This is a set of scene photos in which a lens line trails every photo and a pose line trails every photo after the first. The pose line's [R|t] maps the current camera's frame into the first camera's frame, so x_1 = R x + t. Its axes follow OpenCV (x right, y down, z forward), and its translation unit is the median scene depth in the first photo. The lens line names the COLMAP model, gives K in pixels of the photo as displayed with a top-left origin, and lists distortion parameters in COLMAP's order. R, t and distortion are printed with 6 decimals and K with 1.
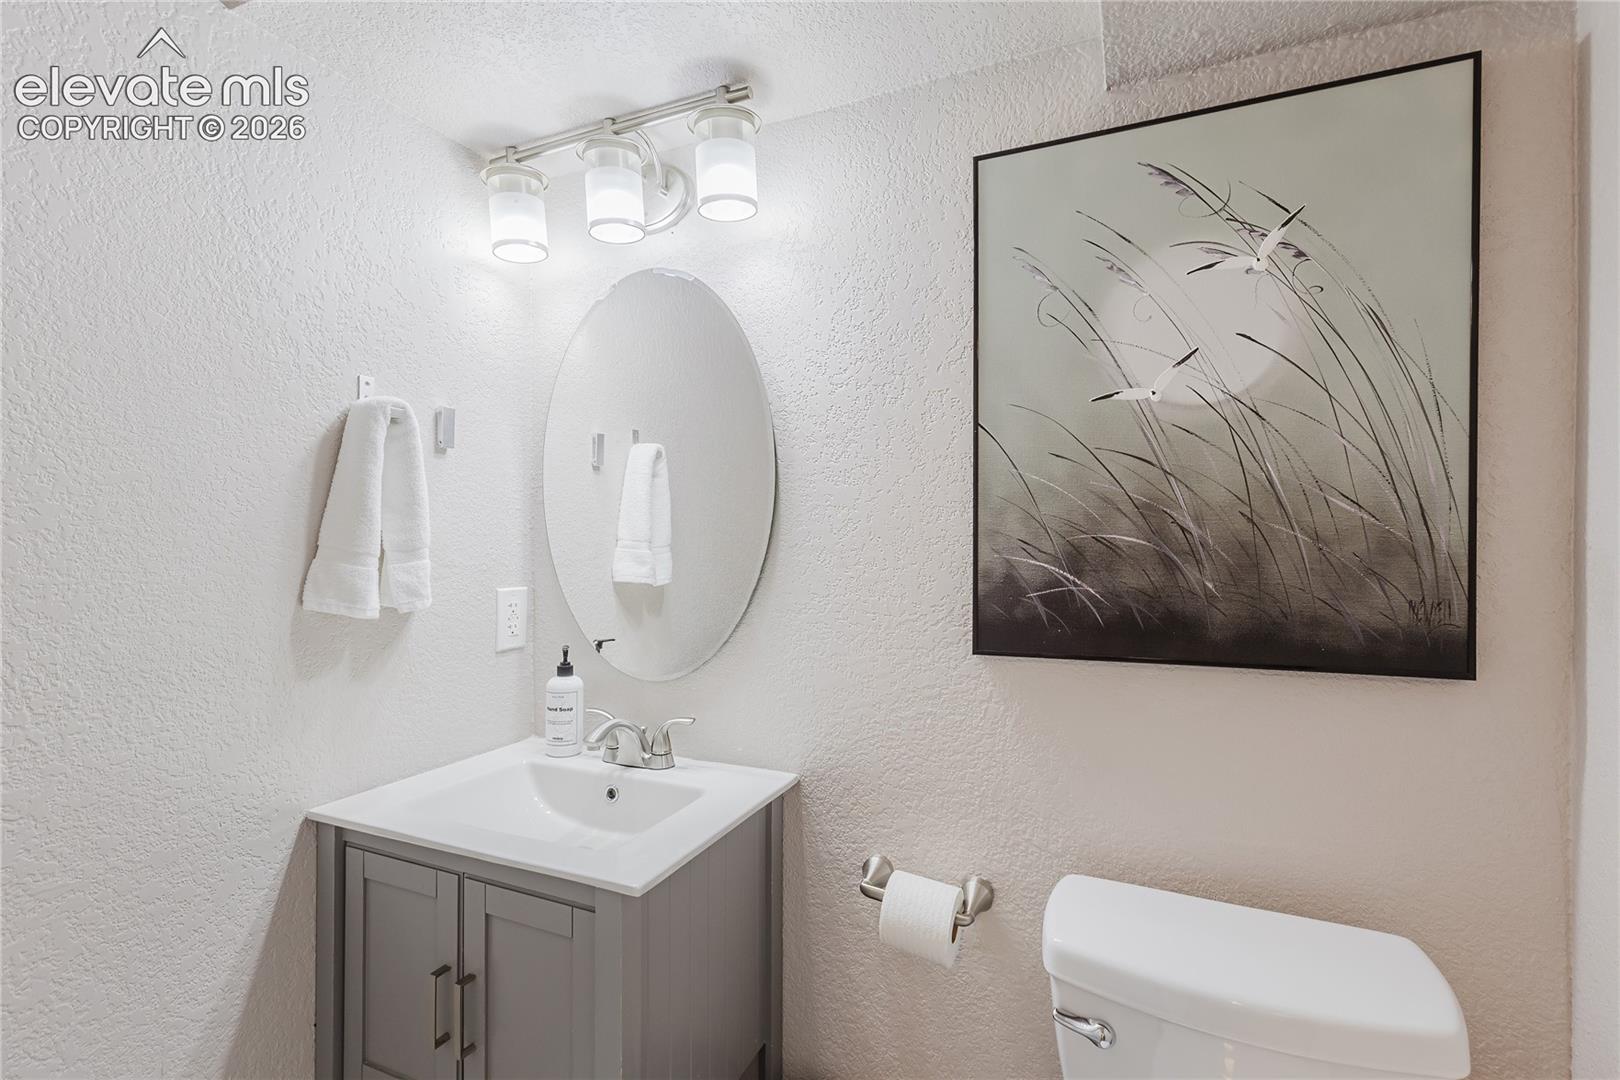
lens RADIAL K [[740.8, 0, 808.3], [0, 740.8, 546.7], [0, 0, 1]] dist [-0.000178, 0.001218]
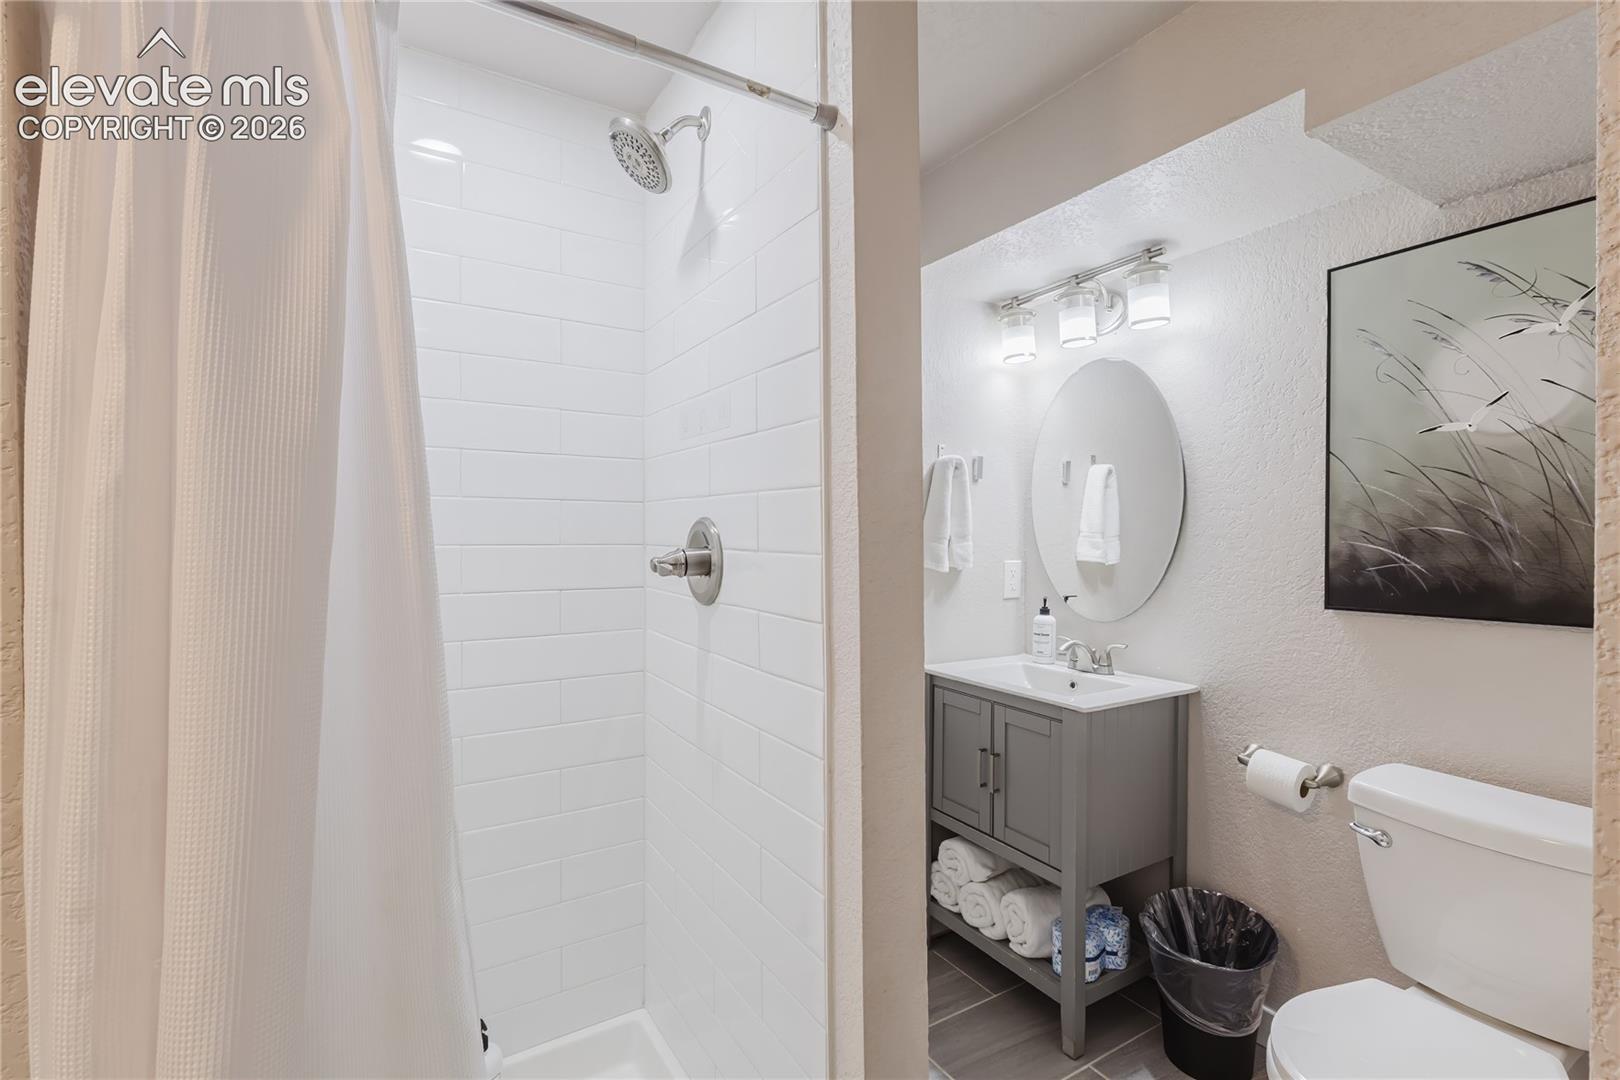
lens RADIAL K [[740.8, 0, 814.2], [0, 740.8, 535.4], [0, 0, 1]] dist [-0.000178, 0.001218]
pose [[0.821737, 0.003676, -0.569855, 0.225846], [-0.008085, 0.999954, -0.005208, 0.015341], [0.569810, 0.008887, 0.821728, -0.776878]]
